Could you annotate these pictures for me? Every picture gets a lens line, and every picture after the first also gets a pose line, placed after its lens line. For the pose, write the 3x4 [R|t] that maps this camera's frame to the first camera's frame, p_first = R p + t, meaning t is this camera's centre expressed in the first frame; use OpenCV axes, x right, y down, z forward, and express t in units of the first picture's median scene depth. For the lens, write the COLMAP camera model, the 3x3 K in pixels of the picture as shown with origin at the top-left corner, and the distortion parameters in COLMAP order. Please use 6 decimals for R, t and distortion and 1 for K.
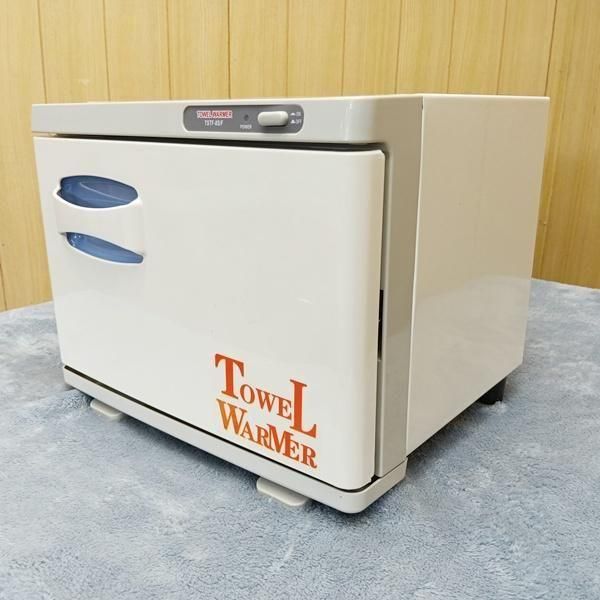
lens RADIAL K [[622.8, 0, 263.5], [0, 622.8, 296.3], [0, 0, 1]] dist [0.005237, 0.000000]
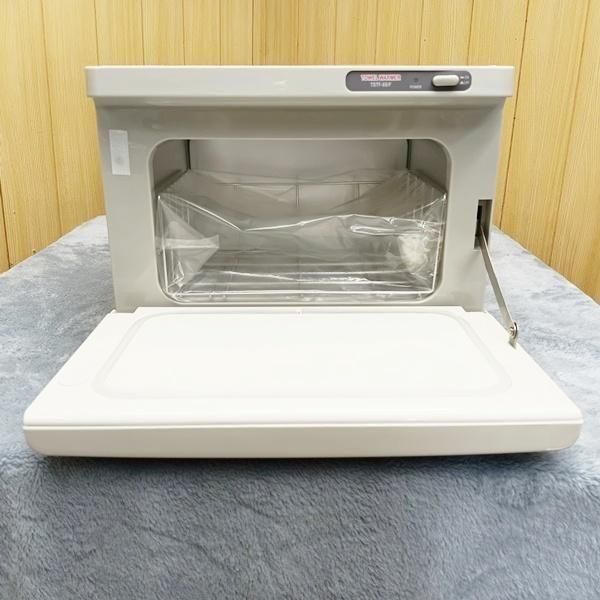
lens RADIAL K [[622.8, 0, 304.5], [0, 622.8, 293.9], [0, 0, 1]] dist [0.005237, 0.000000]
pose [[0.756925, -0.202328, 0.621392, -1.052852], [0.184742, 0.978328, 0.093511, -0.015650], [-0.626845, 0.044017, 0.777900, 0.151576]]
